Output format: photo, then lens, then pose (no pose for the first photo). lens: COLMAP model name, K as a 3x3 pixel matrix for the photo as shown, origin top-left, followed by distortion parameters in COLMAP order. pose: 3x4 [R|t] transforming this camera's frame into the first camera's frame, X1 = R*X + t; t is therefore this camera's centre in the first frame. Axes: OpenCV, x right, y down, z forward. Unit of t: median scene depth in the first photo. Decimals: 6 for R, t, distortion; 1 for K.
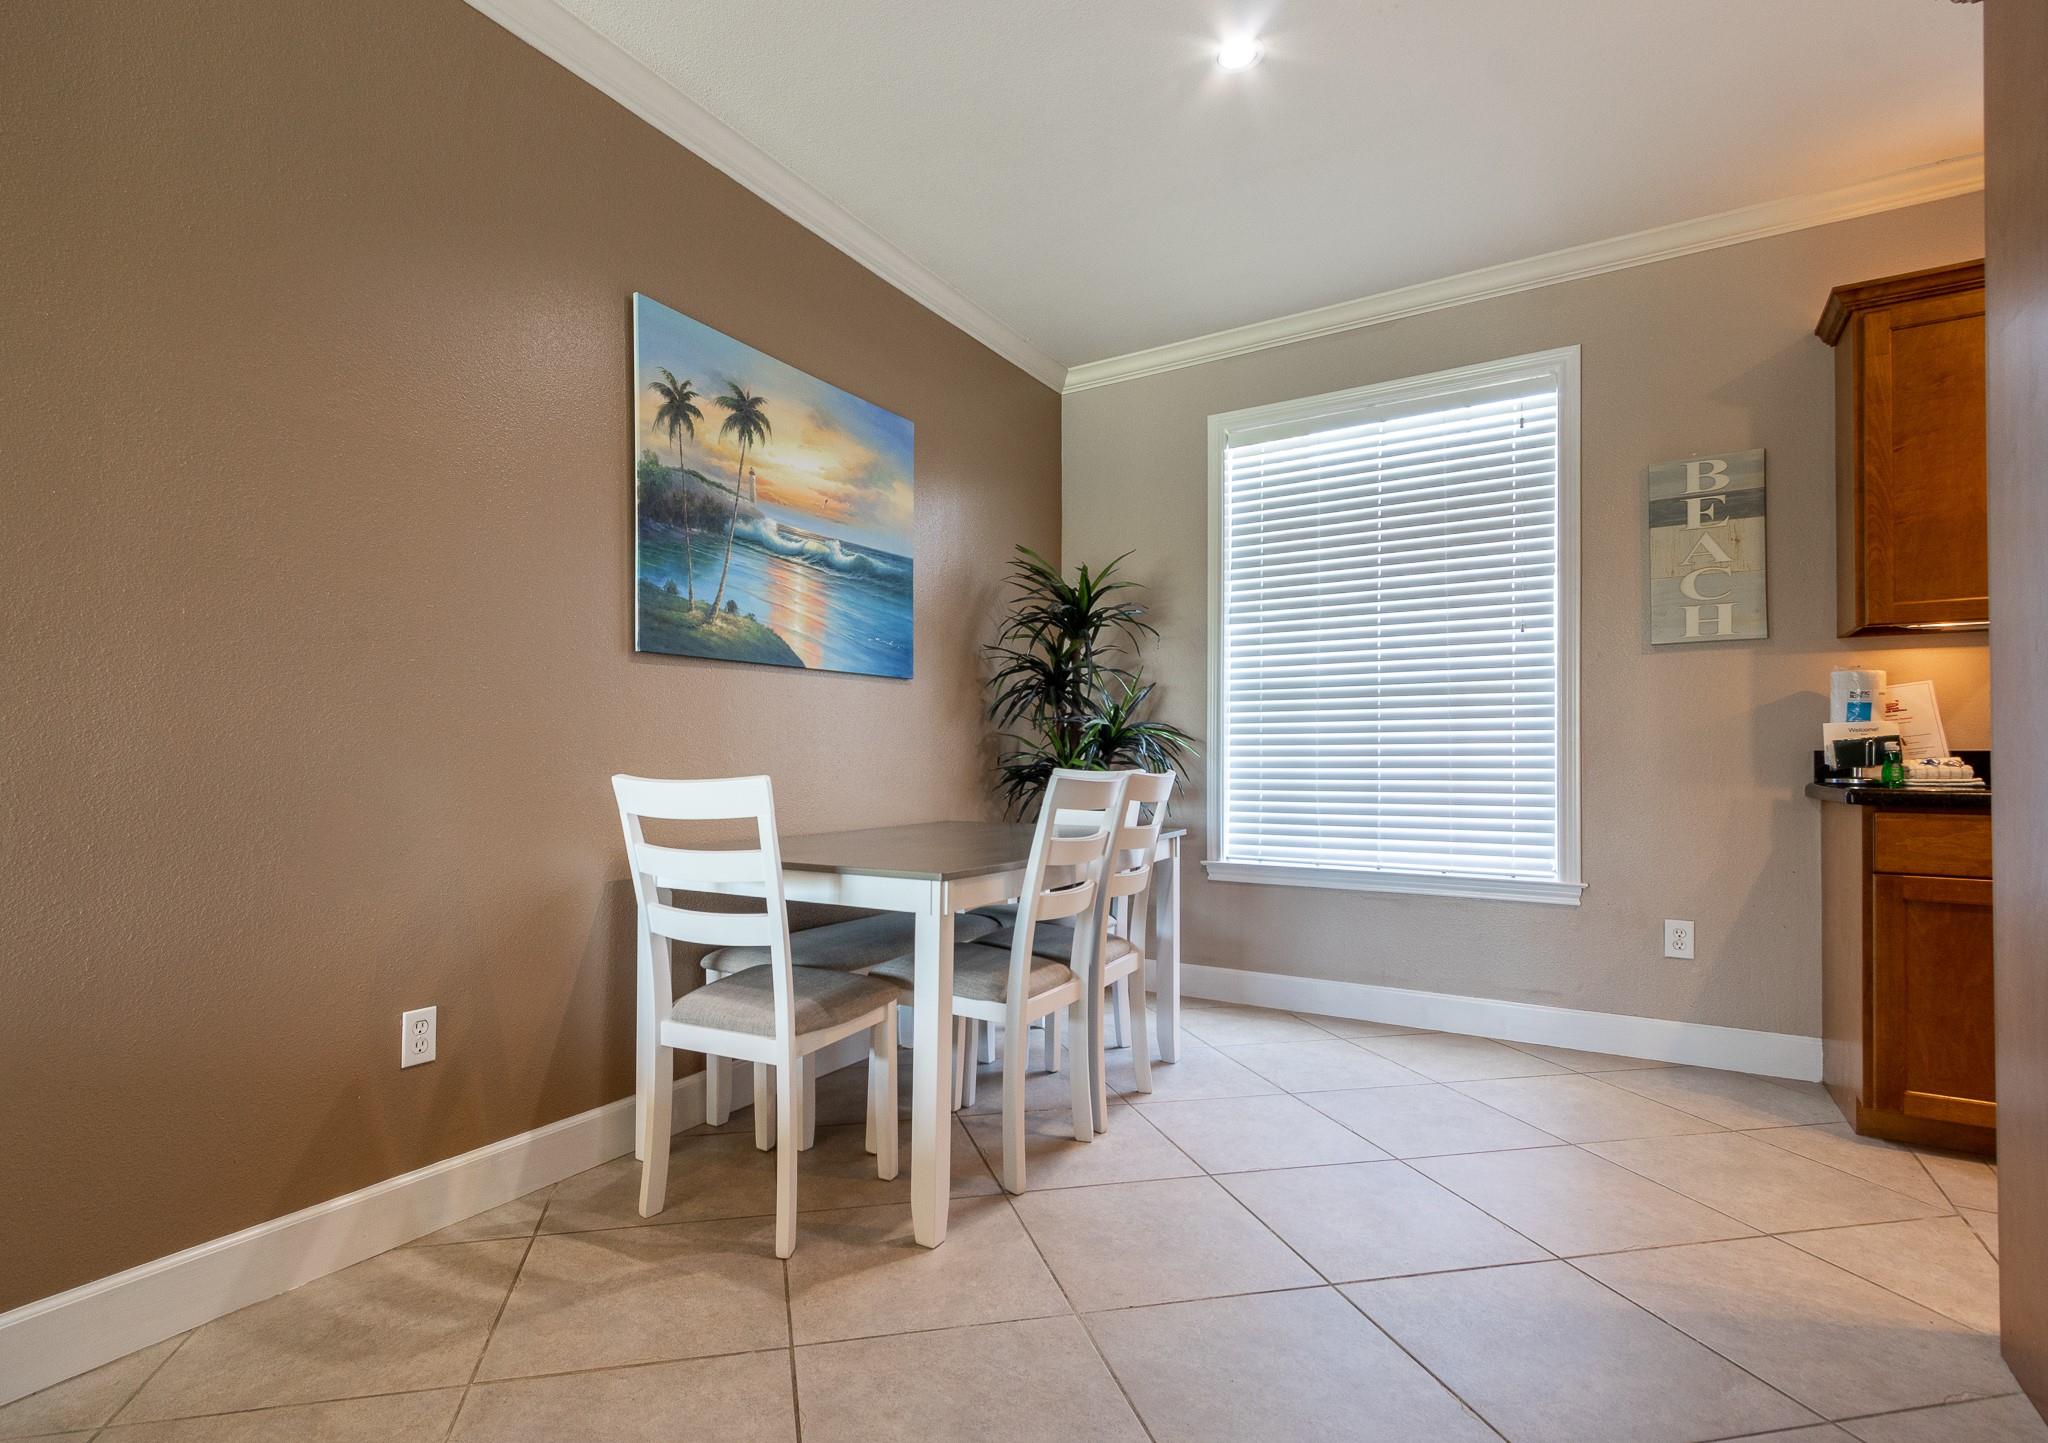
lens RADIAL K [[1006.9, 0, 934.8], [0, 1006.9, 748.8], [0, 0, 1]] dist [0.015713, -0.008722]
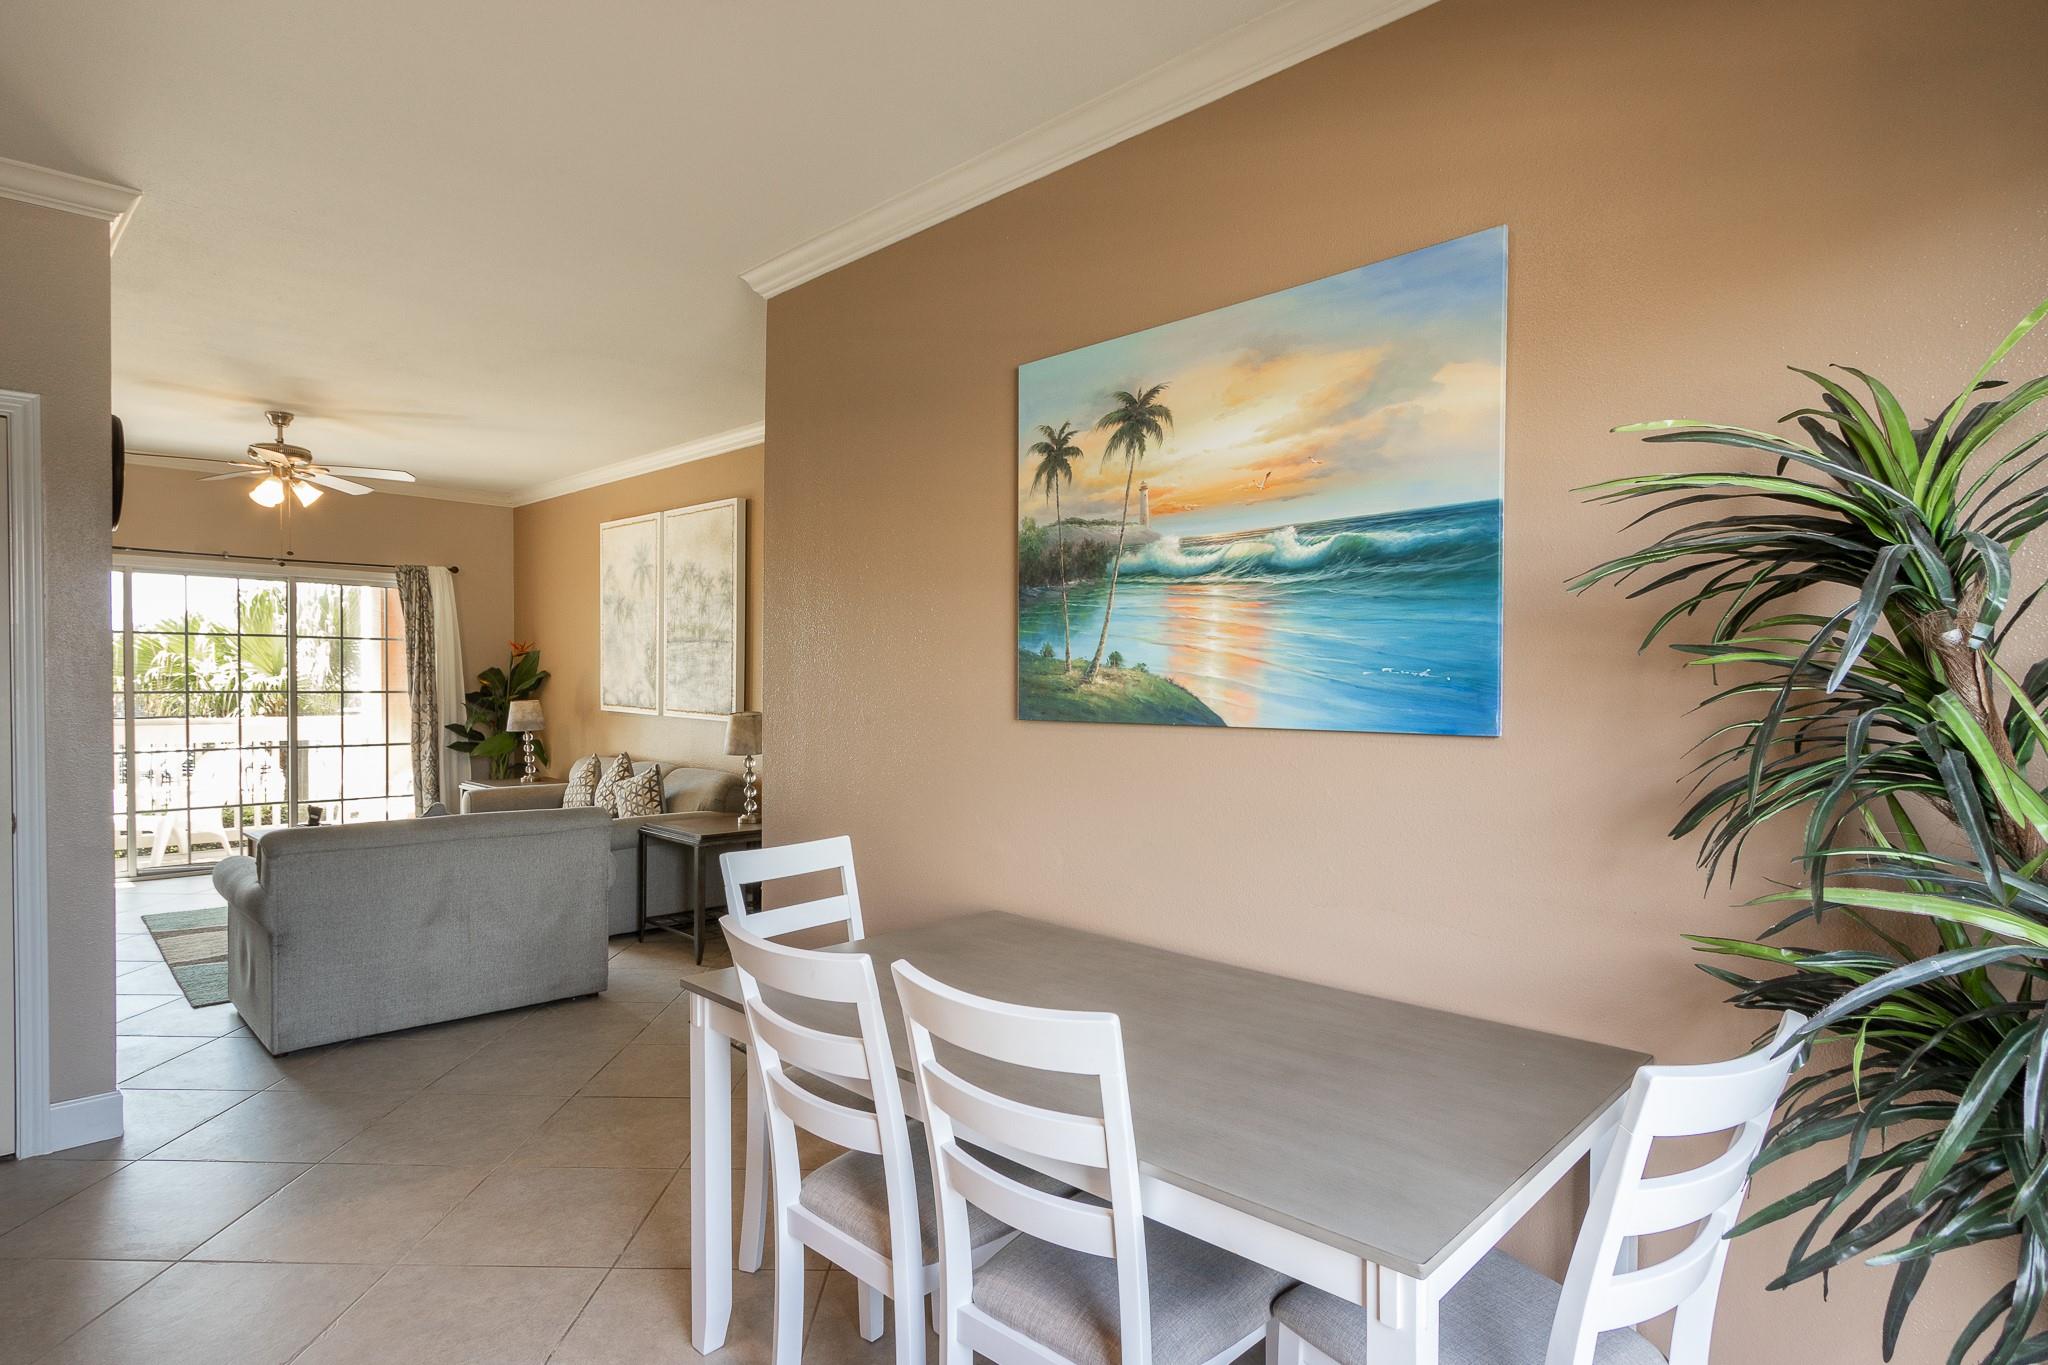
lens RADIAL K [[1082.0, 0, 1014.4], [0, 1082.0, 706.6], [0, 0, 1]] dist [0.004477, 0.001063]
pose [[-0.191521, 0.024705, -0.981178, 0.684908], [0.001575, 0.999690, 0.024864, -0.120602], [0.981487, 0.003217, -0.191500, 1.059416]]
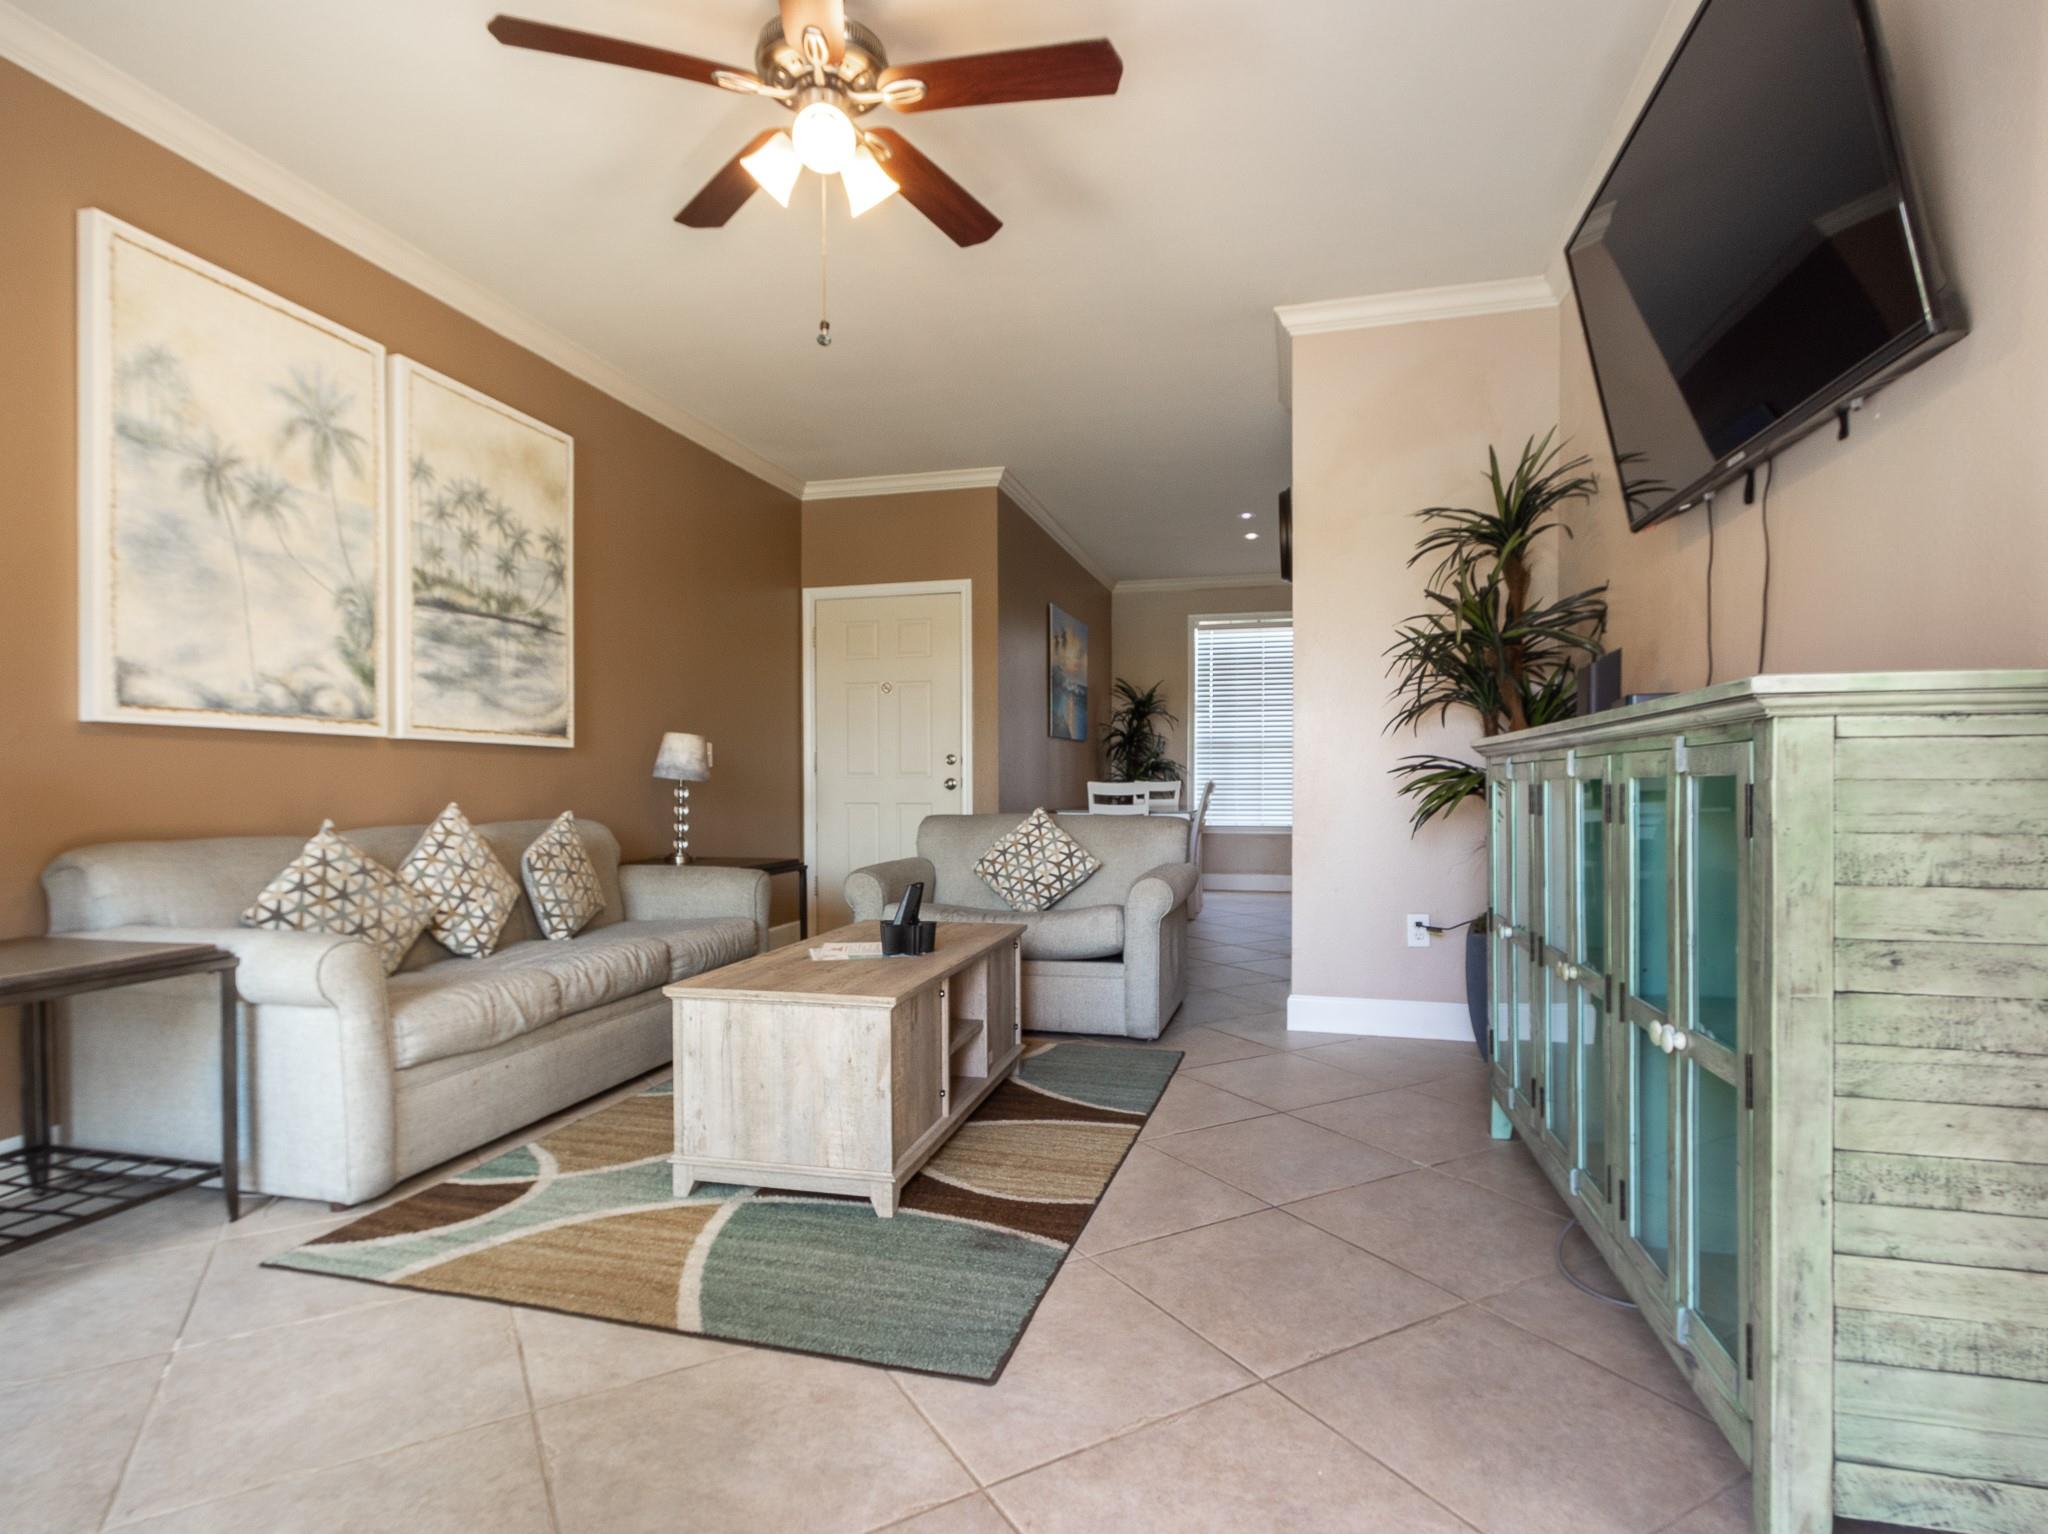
lens RADIAL K [[1067.1, 0, 1041.0], [0, 1067.1, 793.5], [0, 0, 1]] dist [0.000986, 0.000774]
pose [[0.940505, -0.008518, 0.339674, -1.209595], [0.001685, 0.999790, 0.020407, -0.001918], [-0.339777, -0.018621, 0.940322, -1.561377]]
